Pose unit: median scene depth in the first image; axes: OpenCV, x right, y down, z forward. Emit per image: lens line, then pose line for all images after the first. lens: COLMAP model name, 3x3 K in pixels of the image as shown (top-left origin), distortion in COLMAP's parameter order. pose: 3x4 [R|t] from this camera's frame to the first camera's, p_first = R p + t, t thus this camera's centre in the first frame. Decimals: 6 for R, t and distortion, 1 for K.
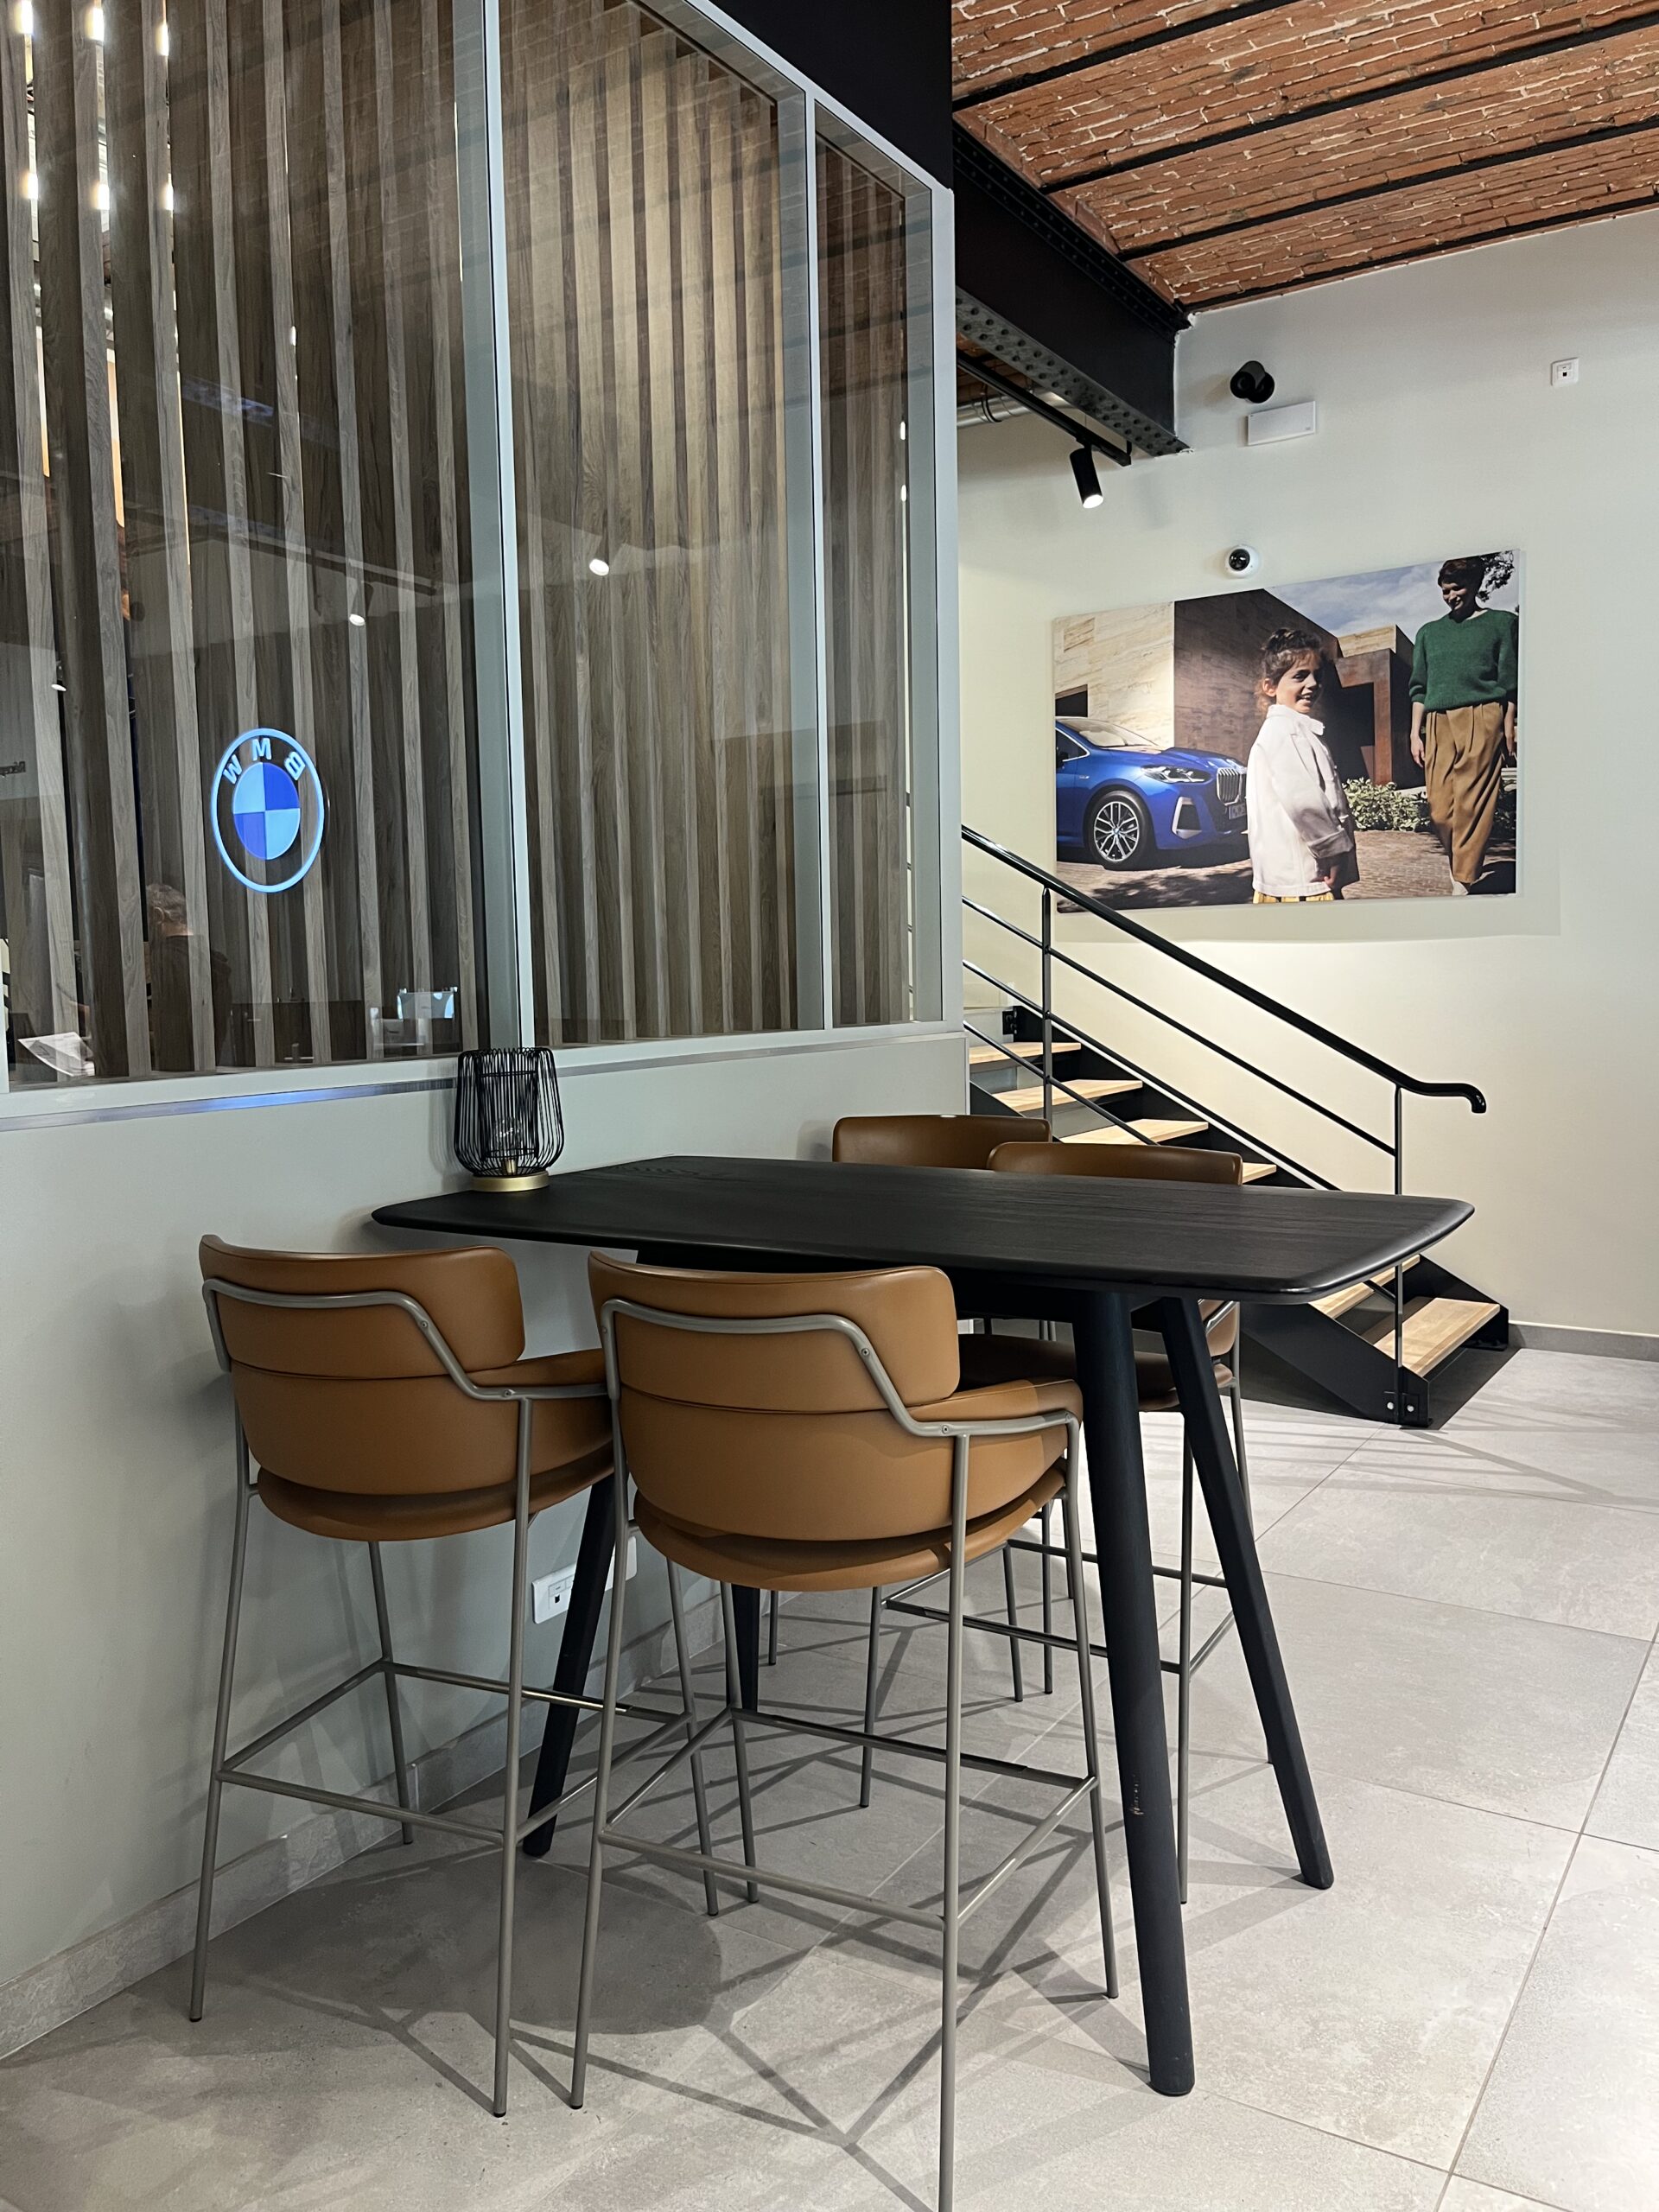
lens RADIAL K [[1671.4, 0, 832.5], [0, 1671.4, 1101.6], [0, 0, 1]] dist [0.035914, -0.045071]
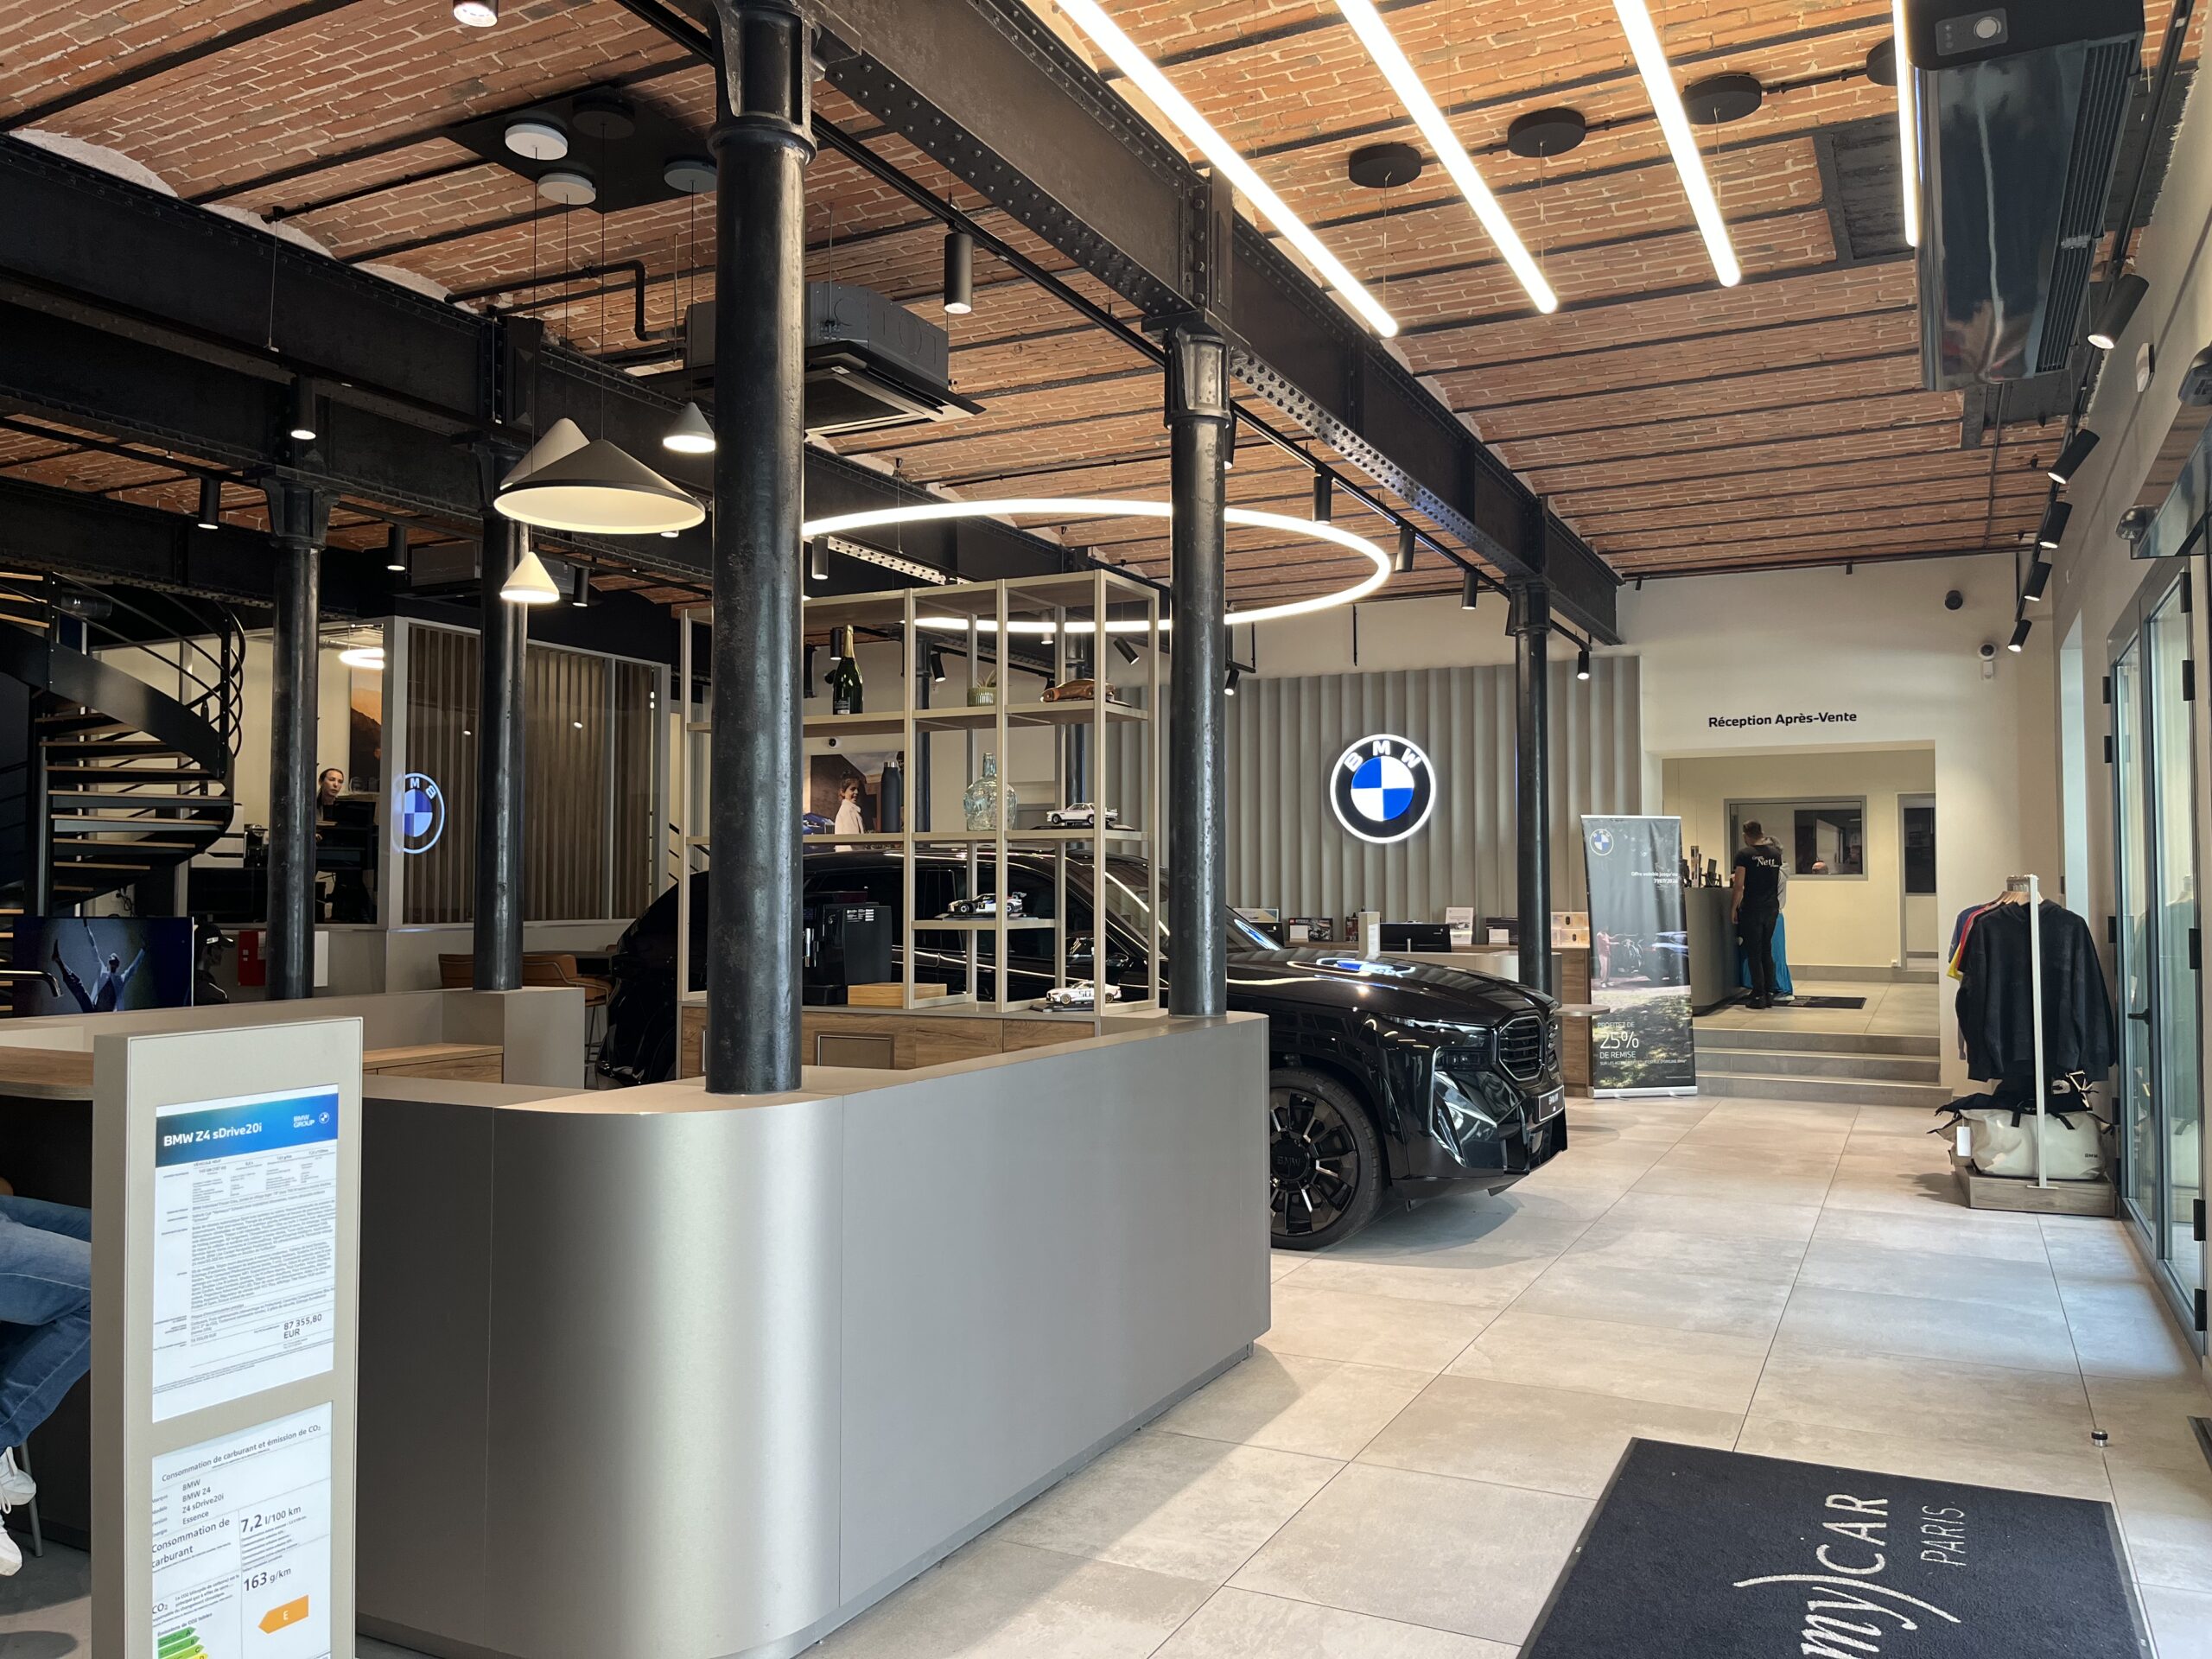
lens RADIAL K [[1671.4, 0, 1100.6], [0, 1671.4, 818.0], [0, 0, 1]] dist [0.035914, -0.045071]
pose [[0.994052, 0.029082, 0.104952, 0.384526], [-0.016187, 0.992436, -0.121687, 0.092693], [-0.107697, 0.119265, 0.987004, -1.533687]]
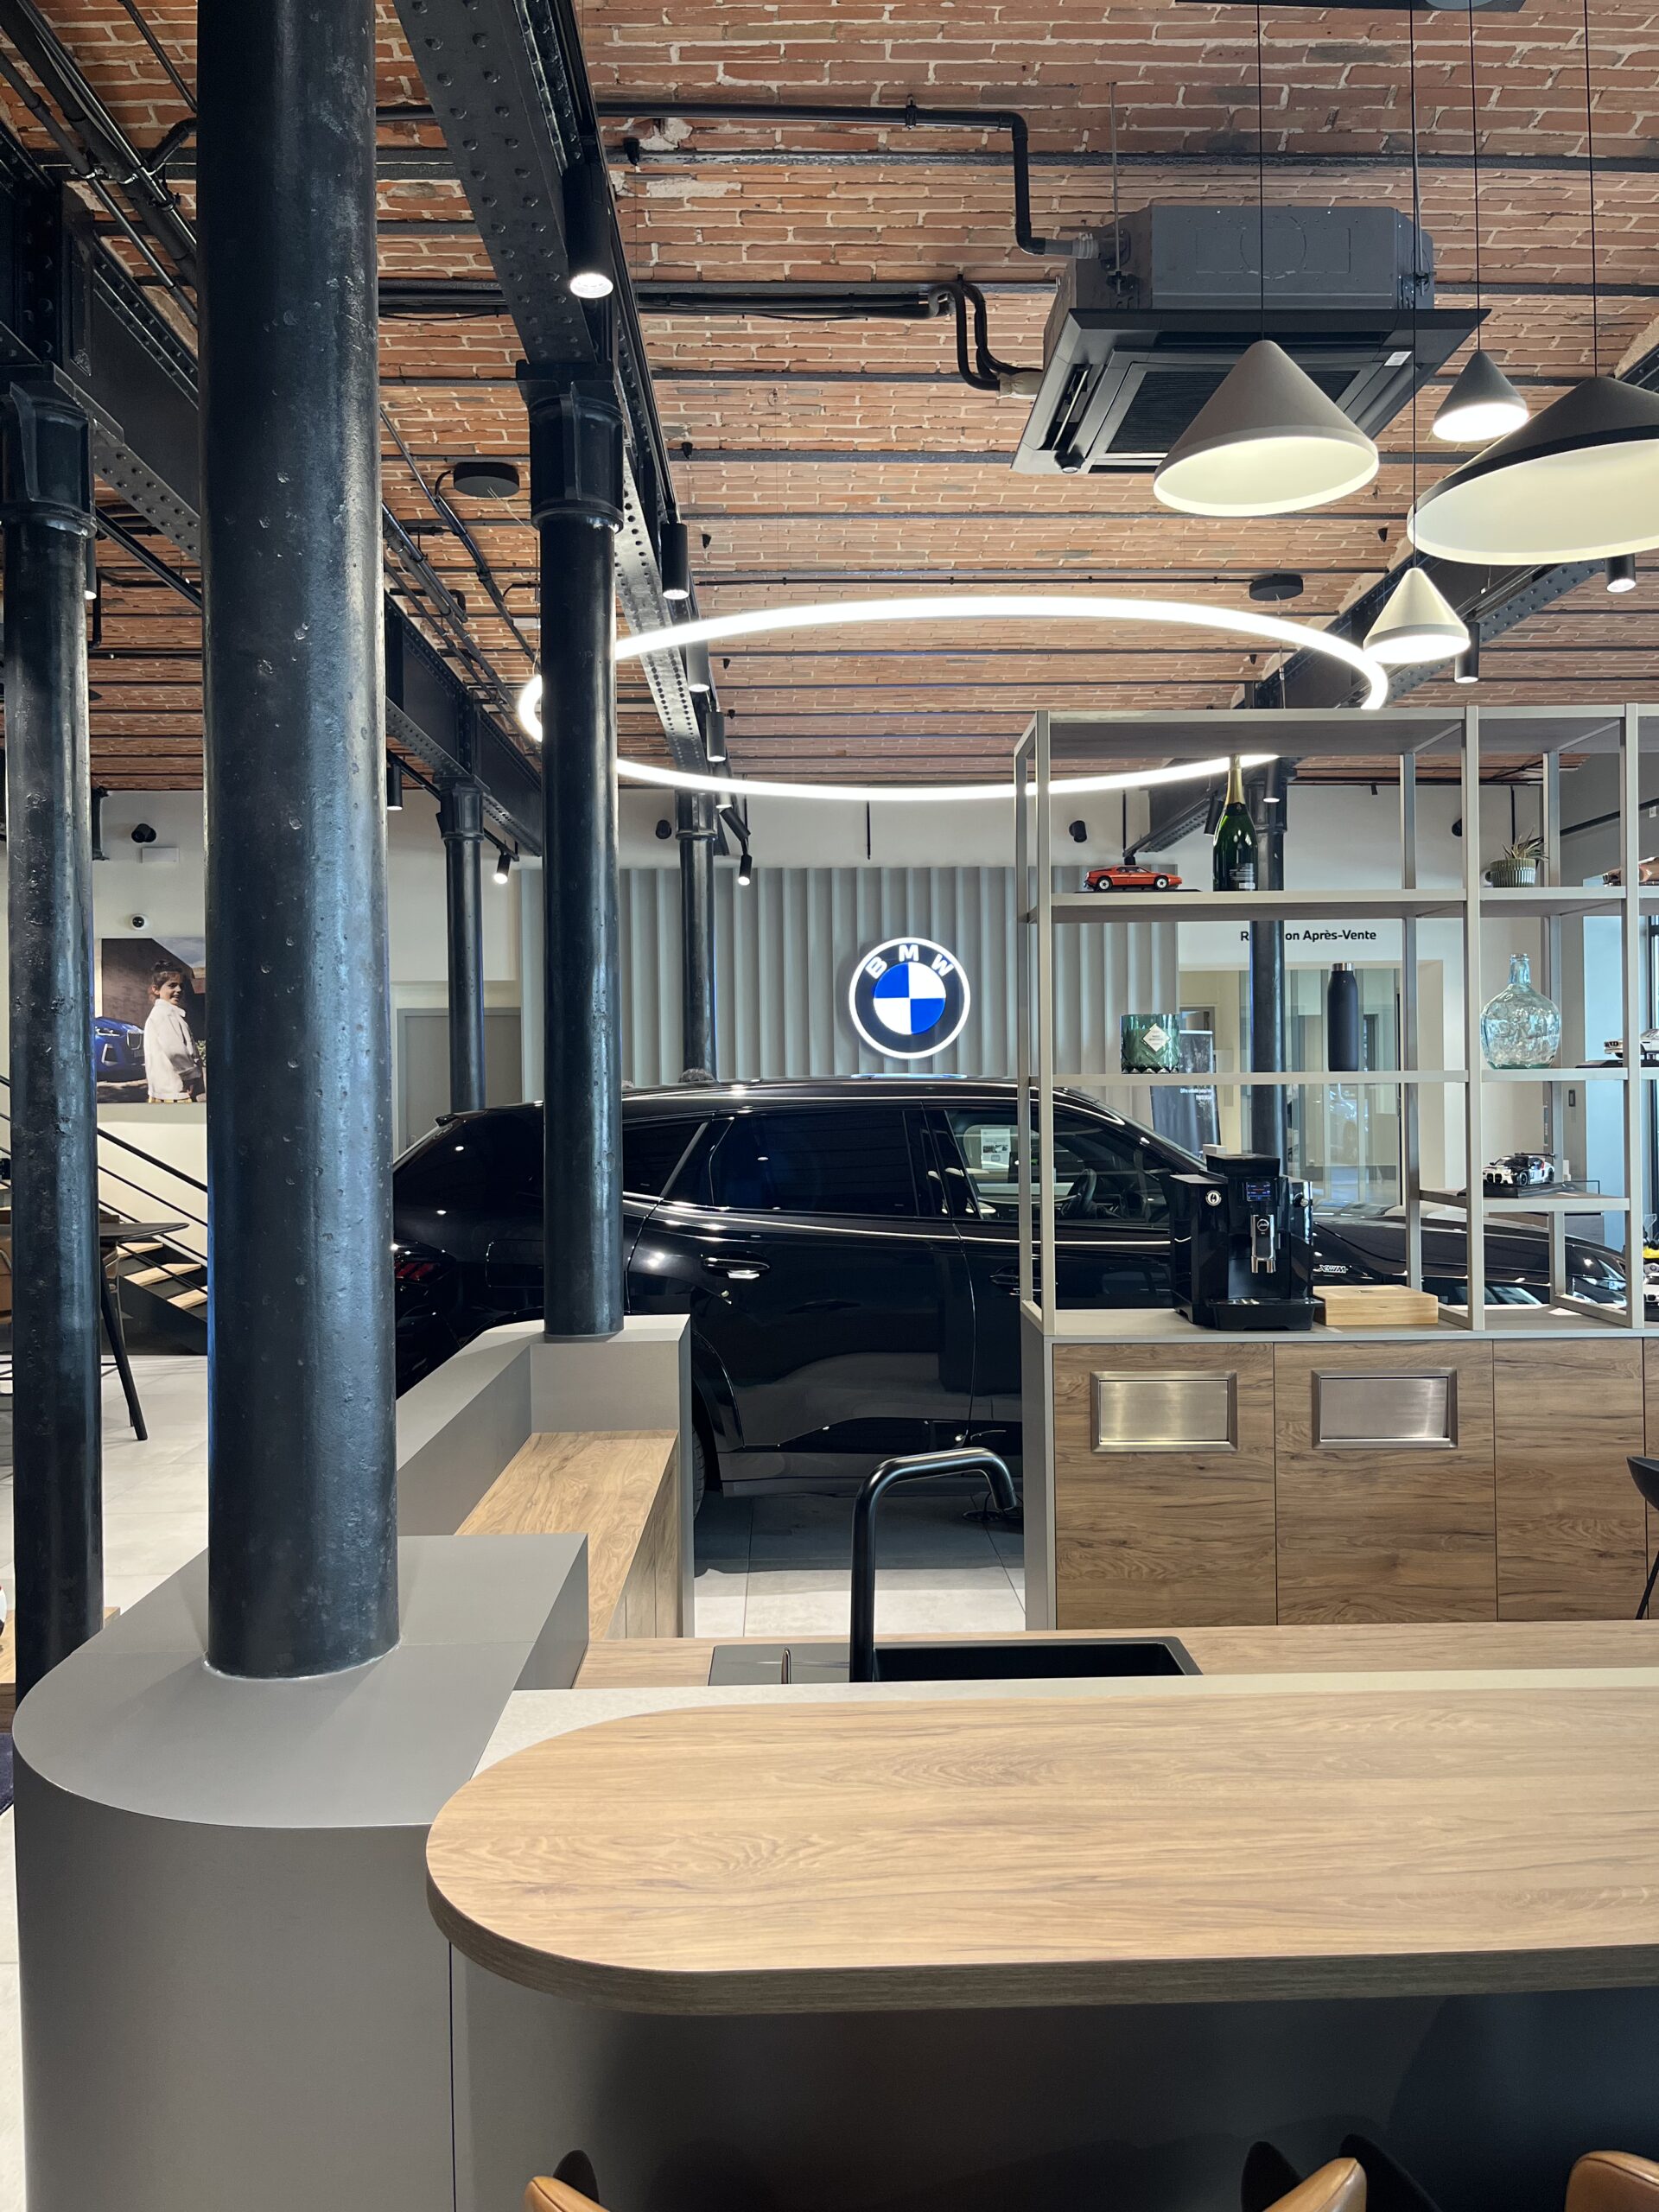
lens RADIAL K [[1671.4, 0, 836.7], [0, 1671.4, 1103.4], [0, 0, 1]] dist [0.035914, -0.045071]
pose [[0.823791, 0.009139, 0.566820, -0.180852], [0.034931, 0.997152, -0.066845, 0.035034], [-0.565816, 0.074866, 0.821126, -0.987916]]
